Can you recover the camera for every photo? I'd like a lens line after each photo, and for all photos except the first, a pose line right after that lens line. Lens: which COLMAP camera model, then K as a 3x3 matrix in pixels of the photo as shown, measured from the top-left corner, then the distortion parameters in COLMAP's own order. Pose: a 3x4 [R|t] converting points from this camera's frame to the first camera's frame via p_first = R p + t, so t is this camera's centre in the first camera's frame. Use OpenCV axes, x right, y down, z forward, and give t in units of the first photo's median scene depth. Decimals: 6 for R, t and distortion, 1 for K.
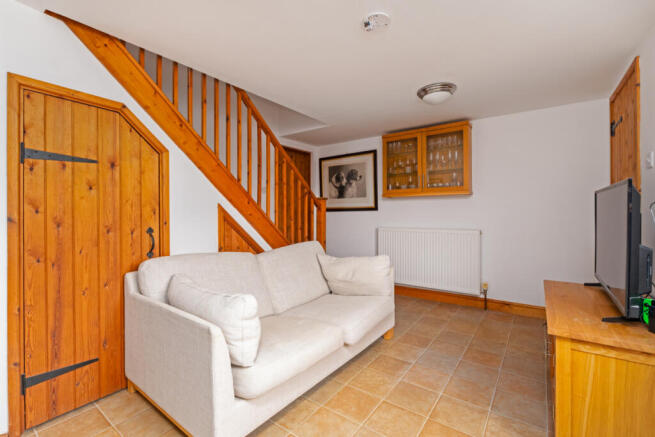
lens RADIAL K [[284.6, 0, 322.0], [0, 284.6, 214.4], [0, 0, 1]] dist [0.000772, 0.000165]
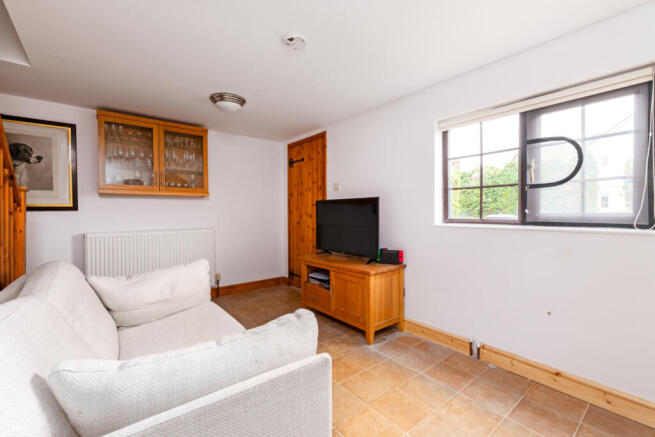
lens RADIAL K [[284.6, 0, 320.5], [0, 284.6, 216.7], [0, 0, 1]] dist [0.000772, 0.000165]
pose [[0.268061, -0.011616, 0.963332, -0.391277], [0.009802, 0.999908, 0.009330, 0.000896], [-0.963352, 0.006942, 0.268151, 0.264576]]
